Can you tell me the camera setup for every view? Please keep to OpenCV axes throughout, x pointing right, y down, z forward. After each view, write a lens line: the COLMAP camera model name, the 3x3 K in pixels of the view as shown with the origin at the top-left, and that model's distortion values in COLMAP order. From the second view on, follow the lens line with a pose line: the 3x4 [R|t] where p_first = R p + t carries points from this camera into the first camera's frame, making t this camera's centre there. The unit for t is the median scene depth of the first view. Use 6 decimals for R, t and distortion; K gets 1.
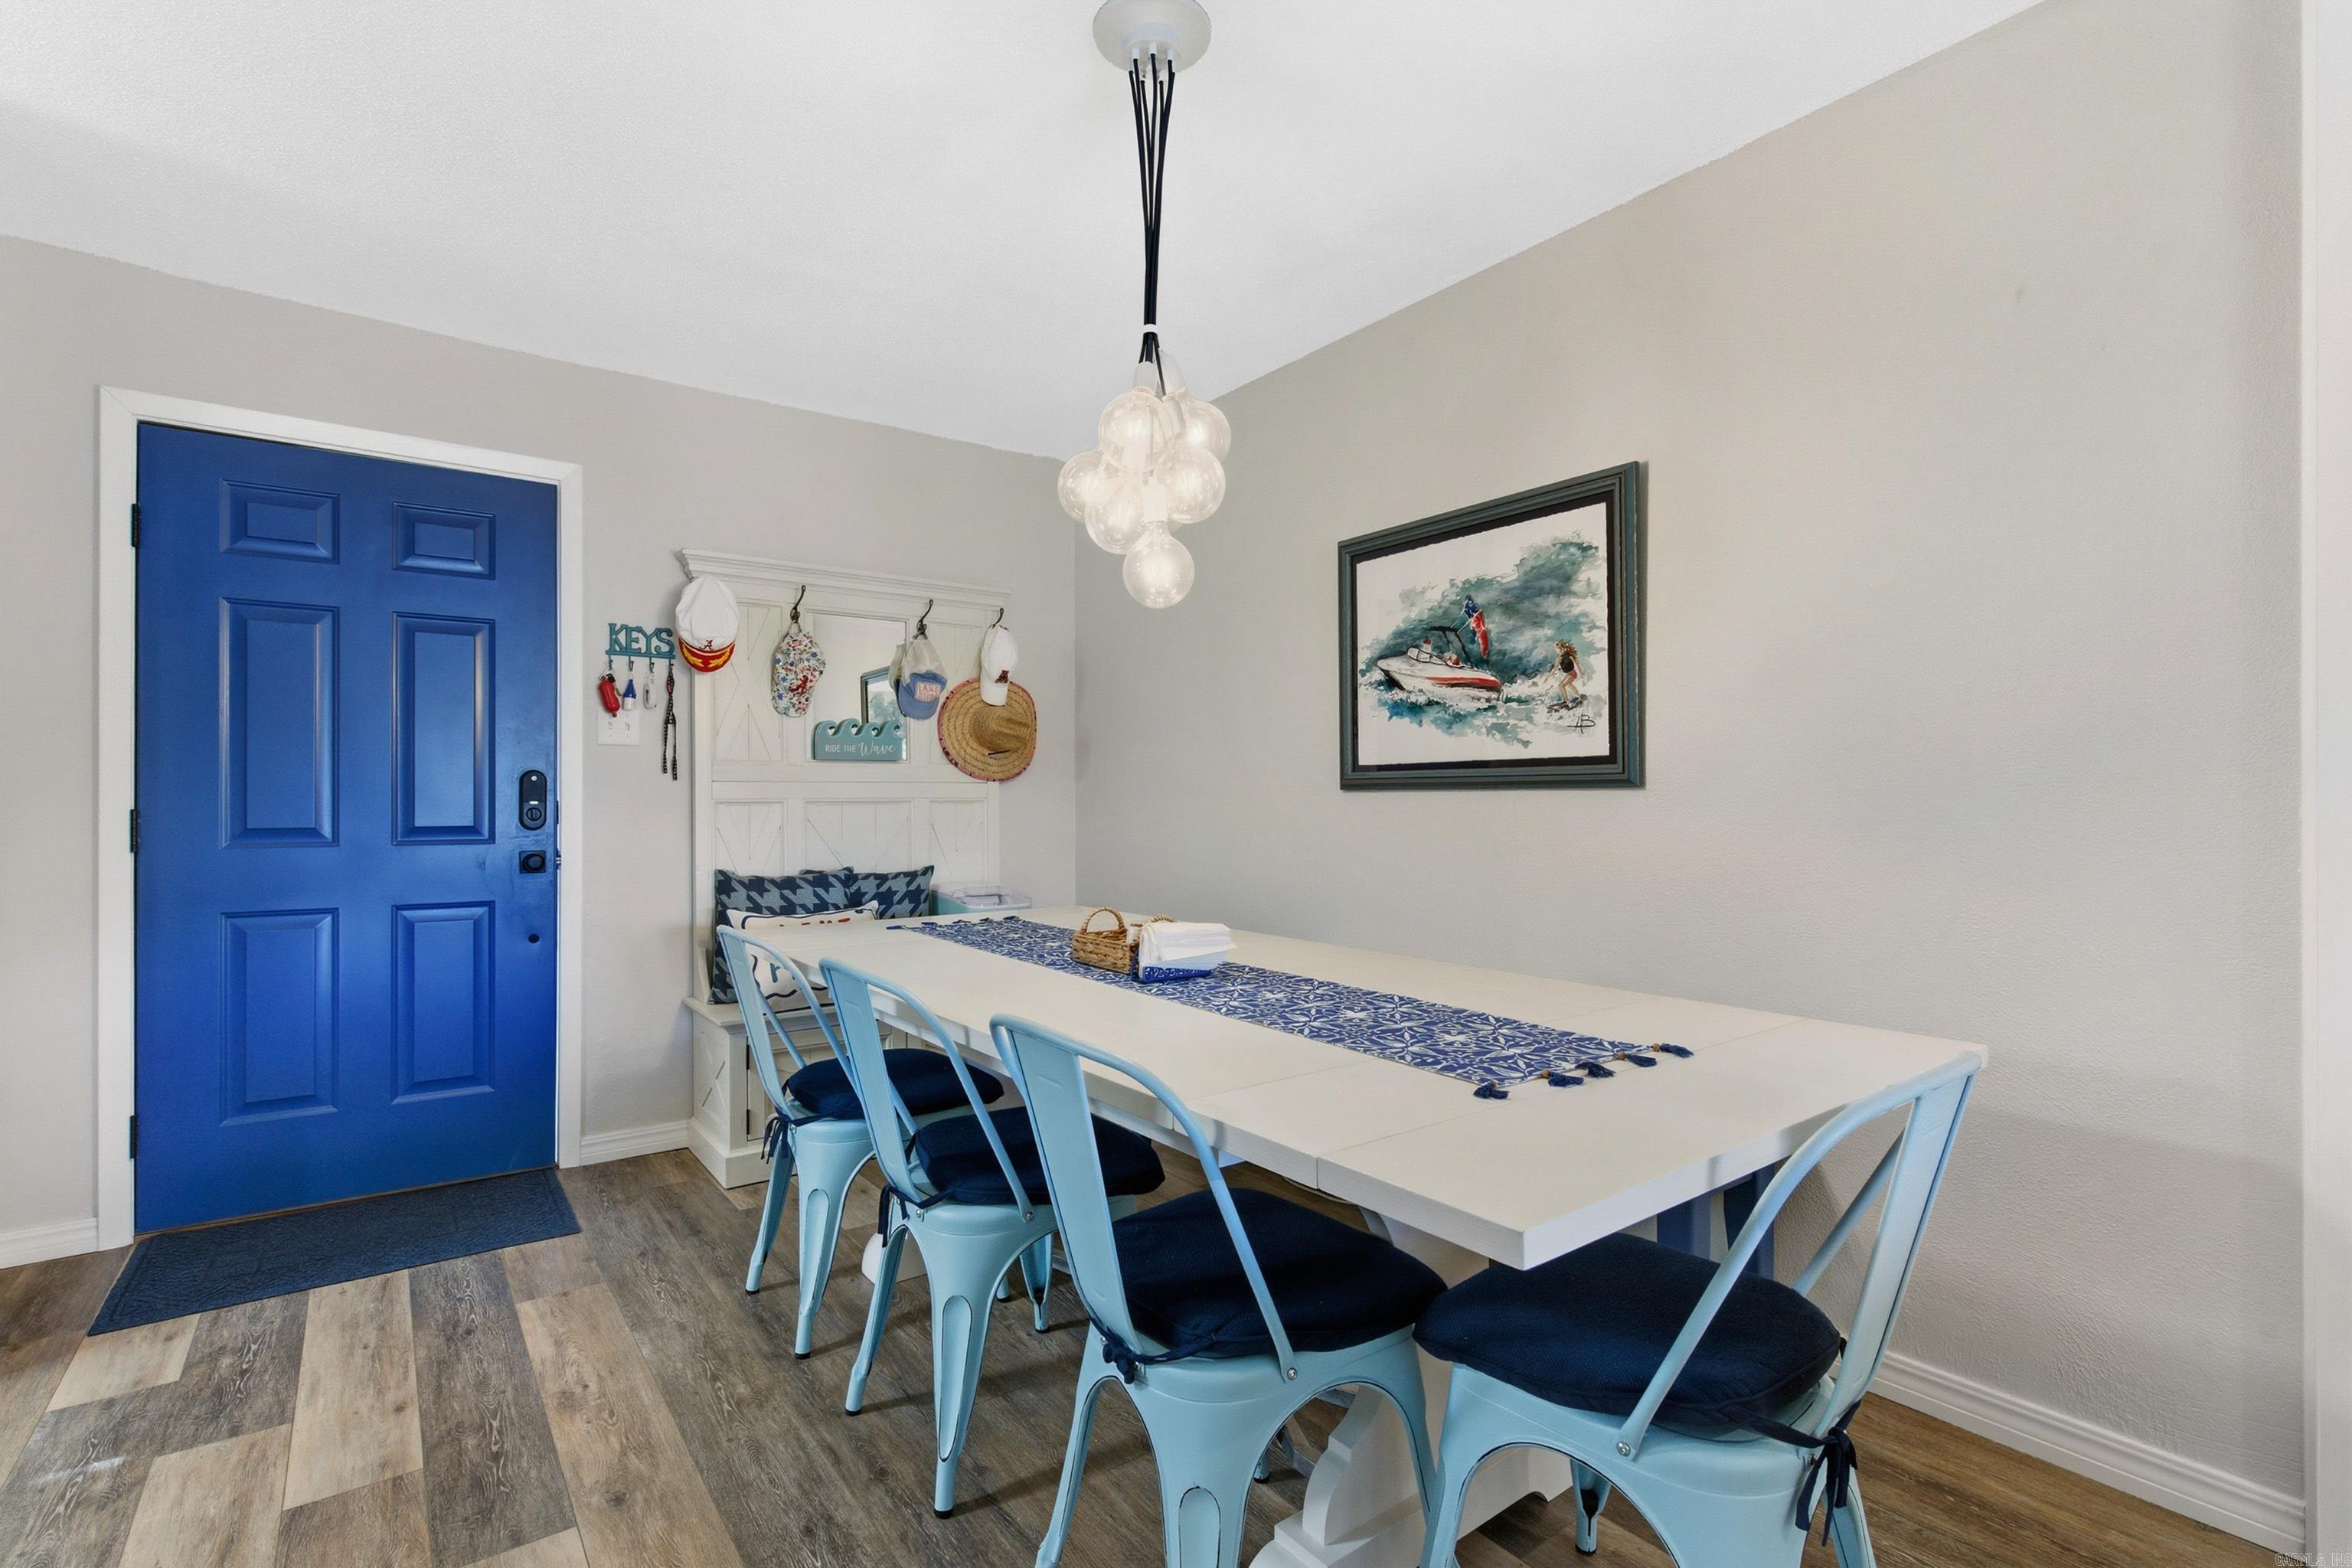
lens RADIAL K [[1073.7, 0, 1169.2], [0, 1073.7, 800.7], [0, 0, 1]] dist [0.003925, -0.001526]
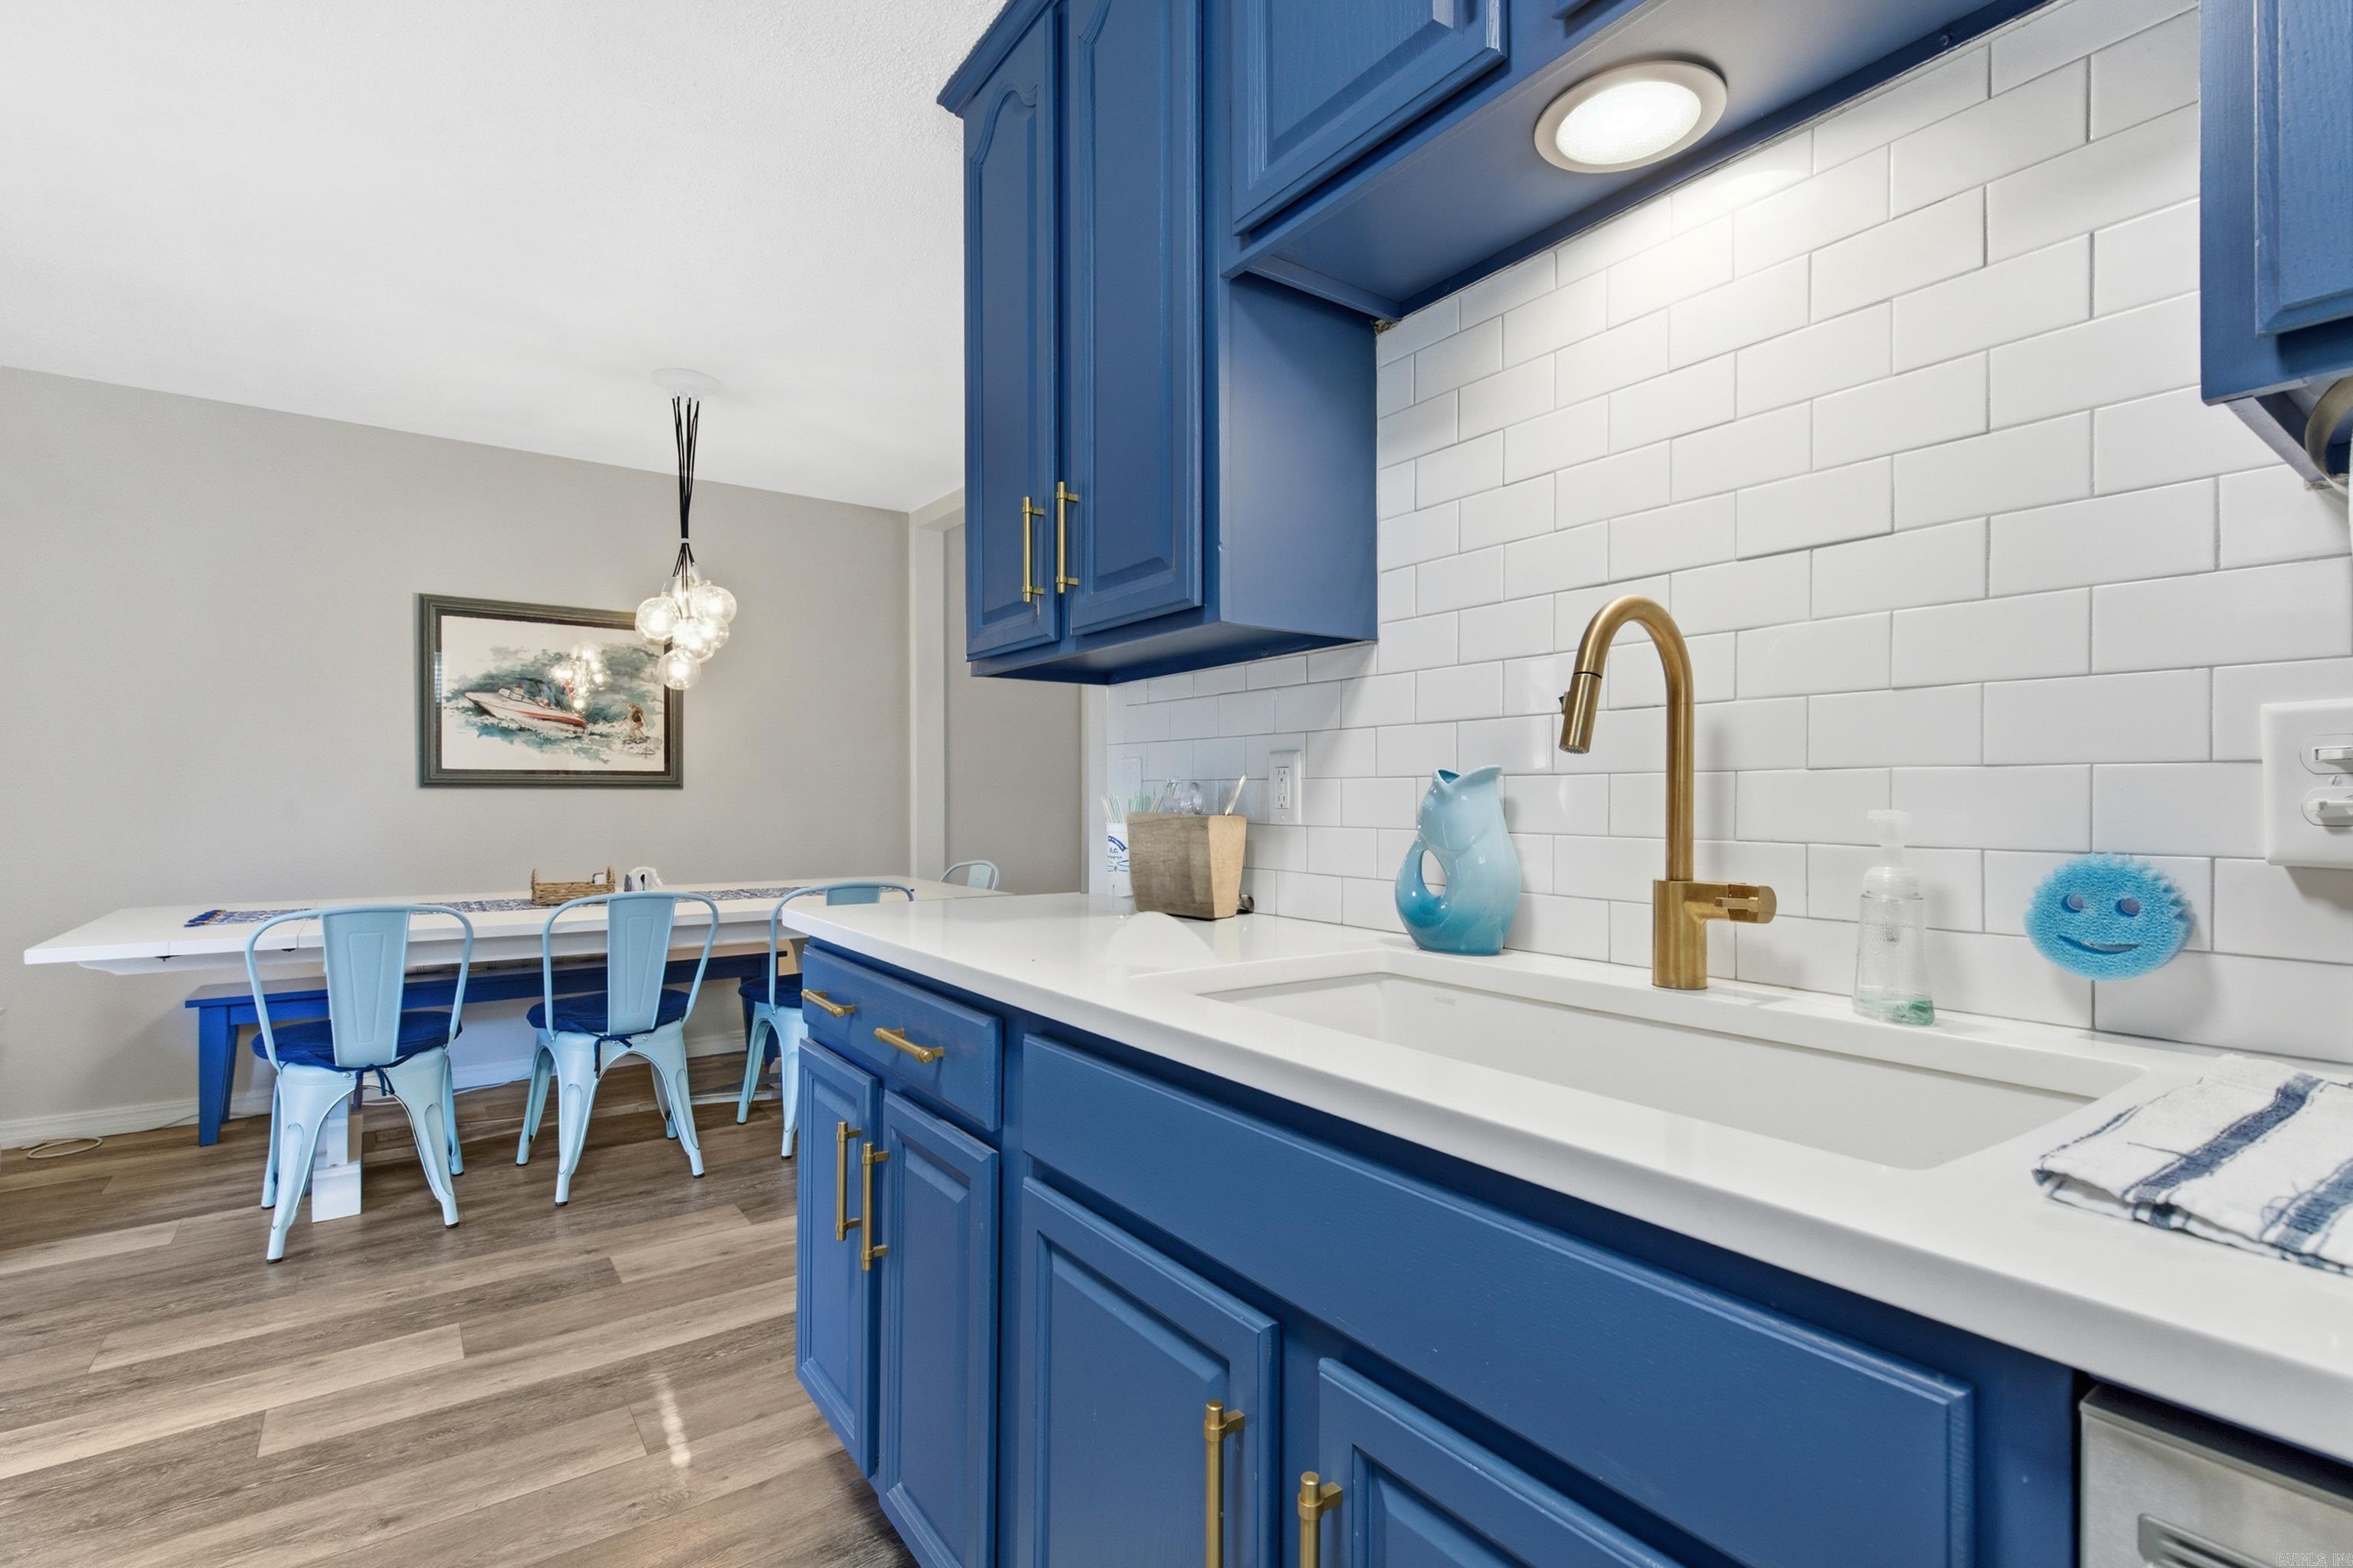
lens RADIAL K [[1074.2, 0, 1176.2], [0, 1074.2, 800.2], [0, 0, 1]] dist [0.003925, -0.001526]
pose [[0.009758, -0.004269, 0.999943, -1.216435], [-0.002091, 0.999989, 0.004290, -0.001696], [-0.999950, -0.002133, 0.009749, 0.089315]]
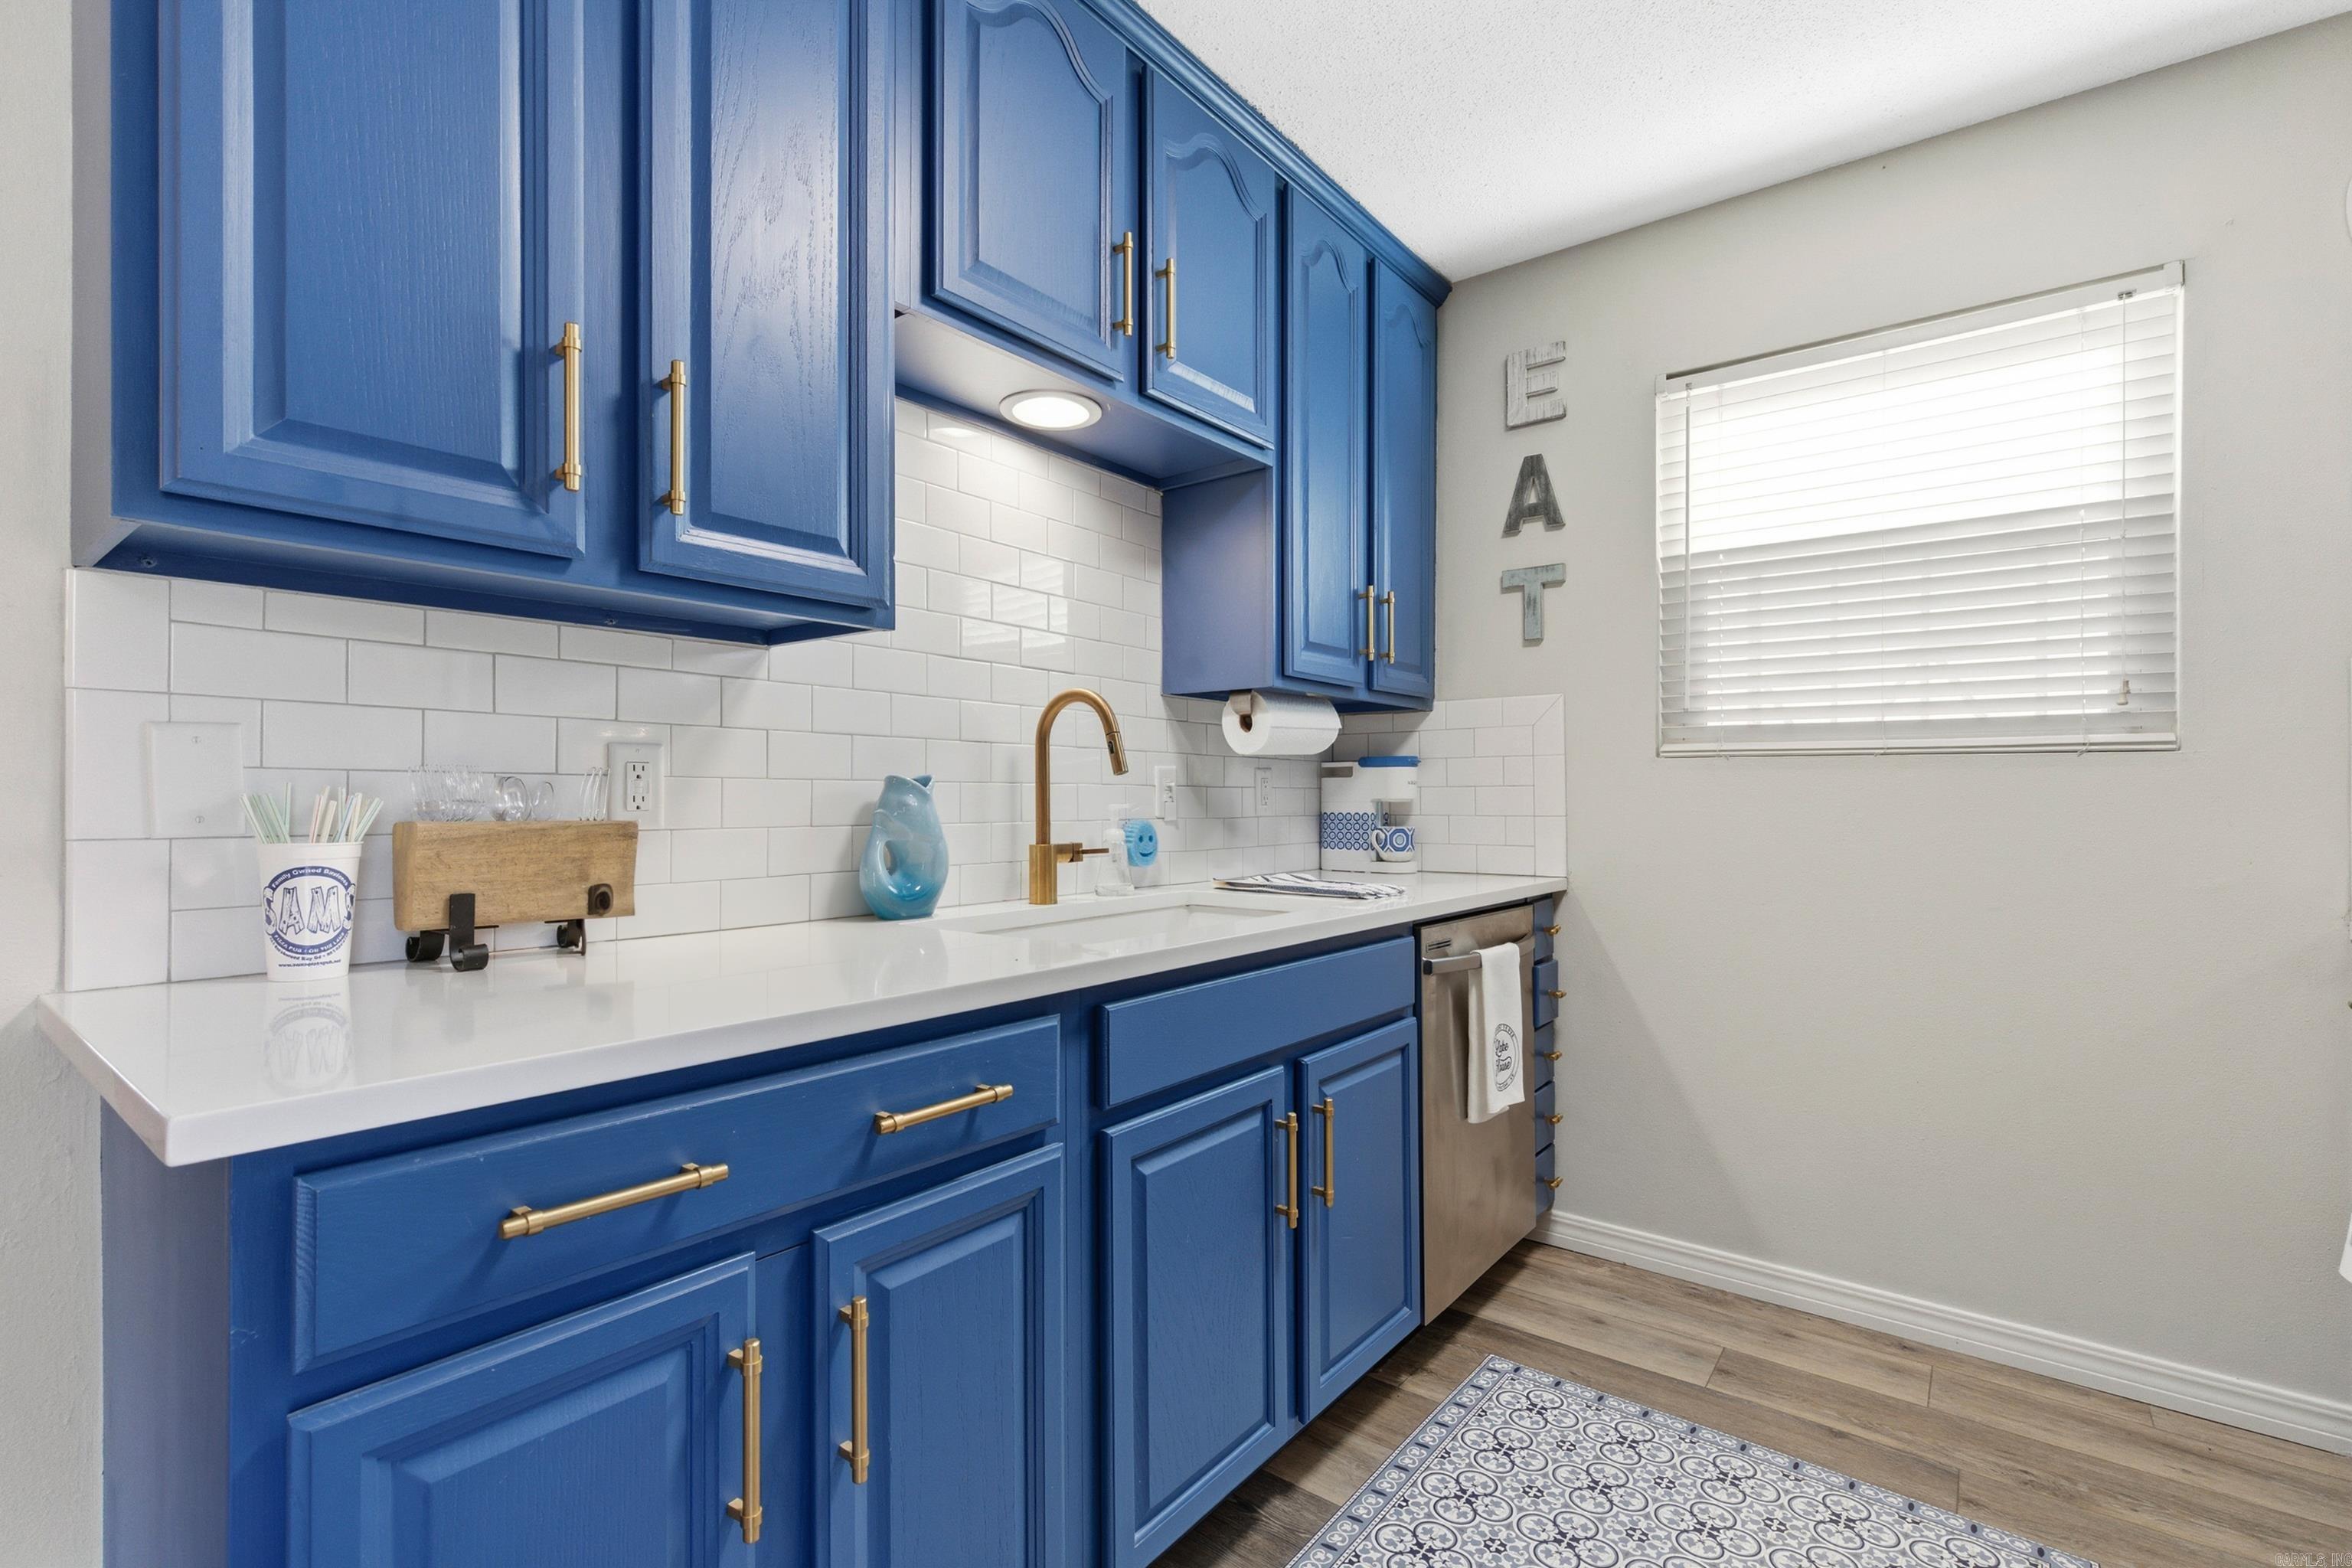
lens RADIAL K [[1073.7, 0, 1165.2], [0, 1073.7, 793.7], [0, 0, 1]] dist [0.003925, -0.001526]
pose [[-0.965355, -0.008801, -0.260791, -0.714954], [-0.008682, 0.999961, -0.001606, -0.004040], [0.260795, 0.000714, -0.965394, 0.608911]]
